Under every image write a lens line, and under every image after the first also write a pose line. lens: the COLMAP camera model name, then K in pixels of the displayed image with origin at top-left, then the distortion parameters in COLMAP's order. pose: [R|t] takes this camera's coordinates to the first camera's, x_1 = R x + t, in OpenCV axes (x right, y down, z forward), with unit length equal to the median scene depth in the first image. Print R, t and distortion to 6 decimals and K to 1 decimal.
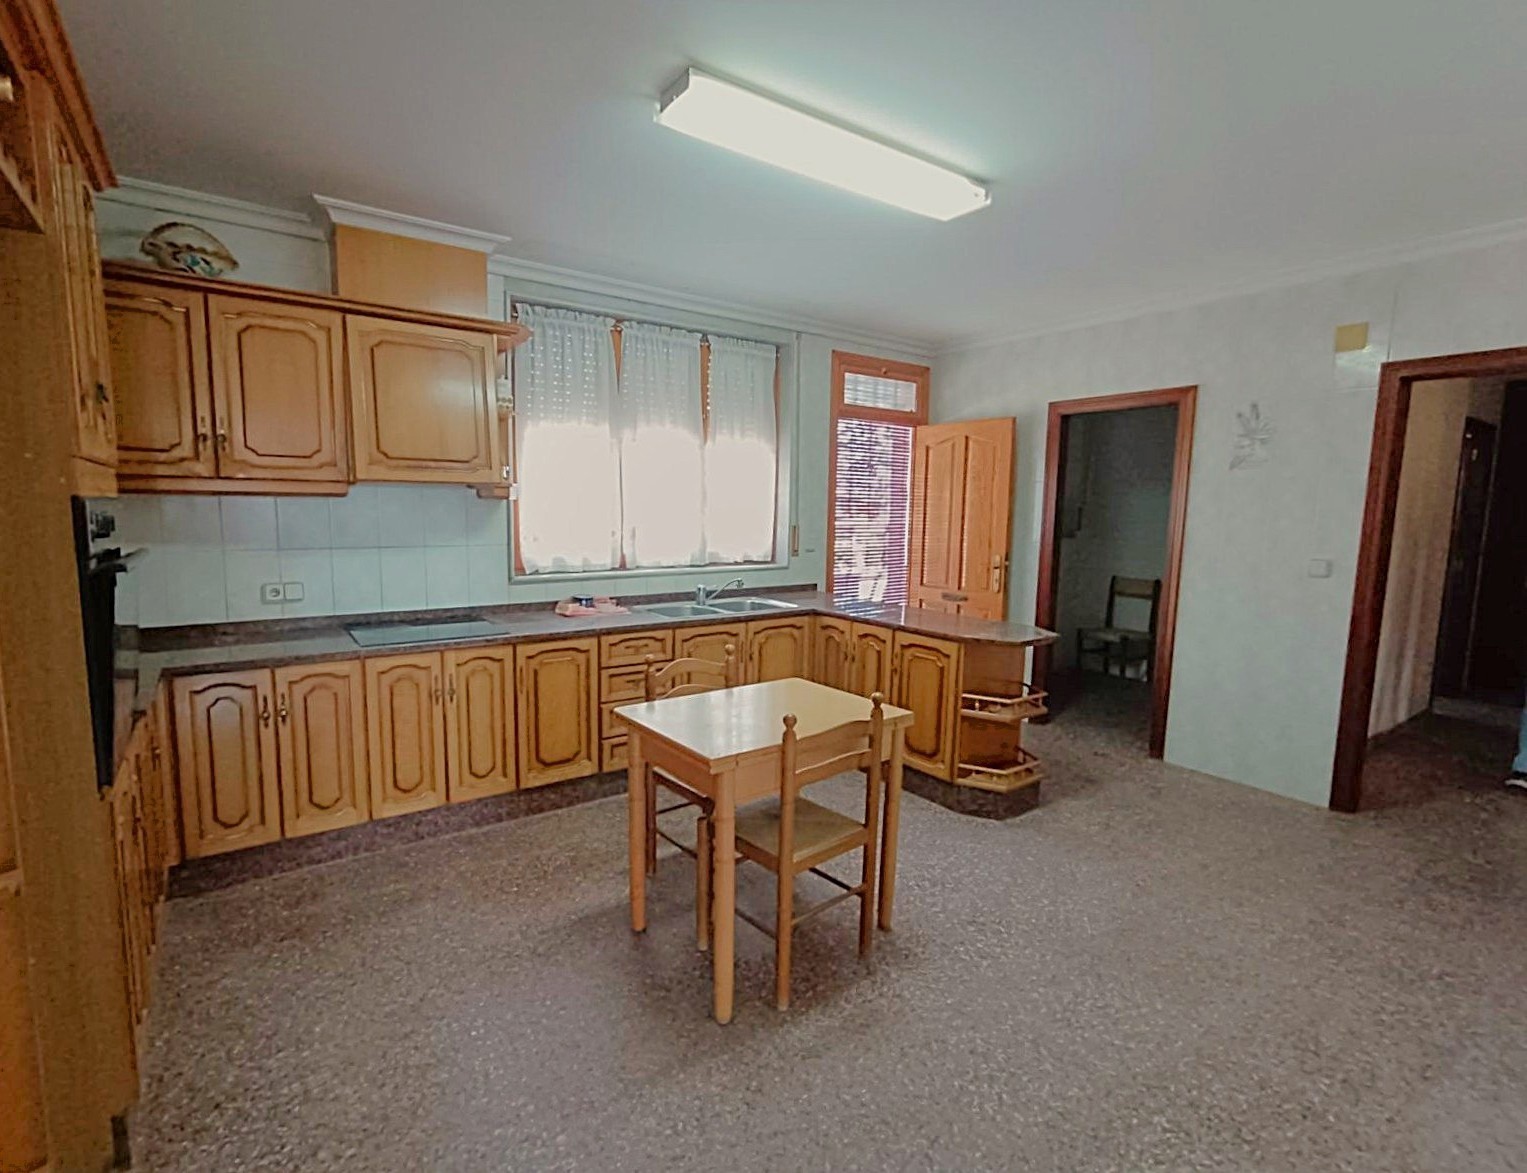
lens RADIAL K [[727.6, 0, 735.4], [0, 727.6, 586.0], [0, 0, 1]] dist [-0.000189, -0.000485]
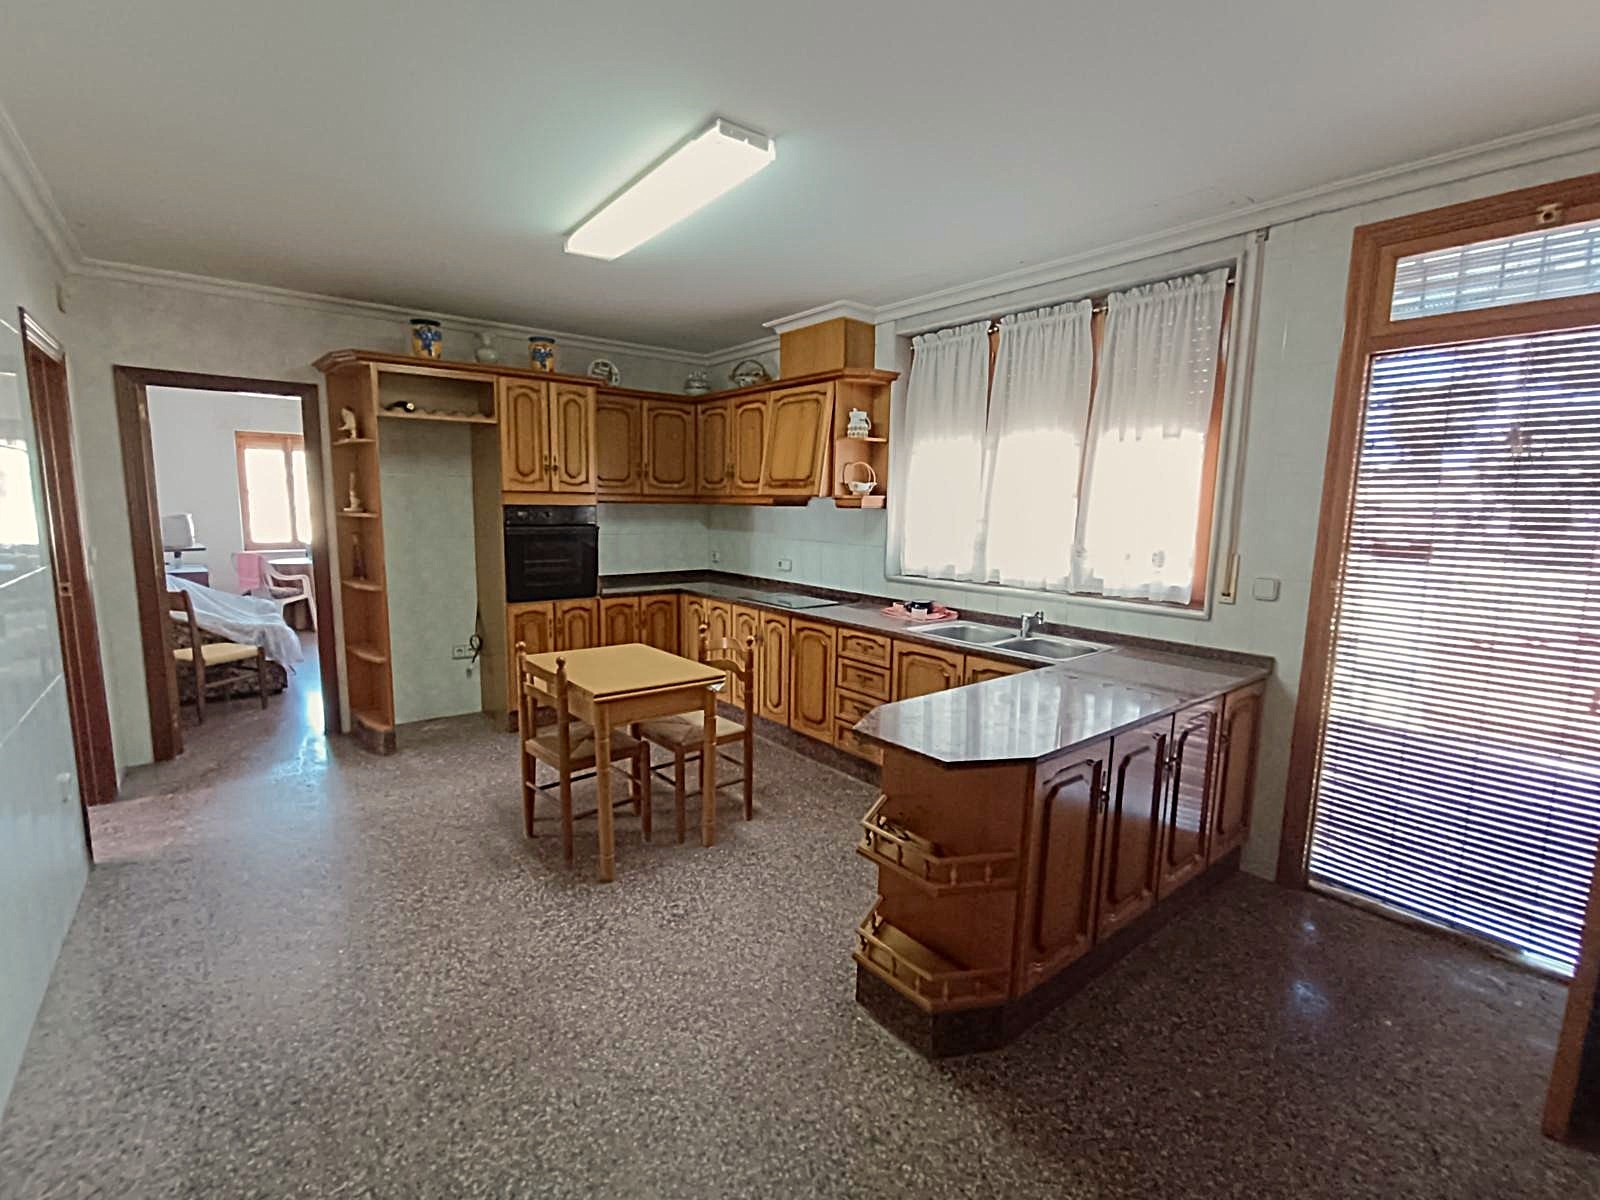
lens RADIAL K [[729.3, 0, 786.3], [0, 729.3, 602.2], [0, 0, 1]] dist [-0.005396, -0.000243]
pose [[0.052267, 0.118540, -0.991573, 0.868889], [-0.133703, 0.984821, 0.110685, -0.079094], [0.989642, 0.126791, 0.067323, 0.770161]]
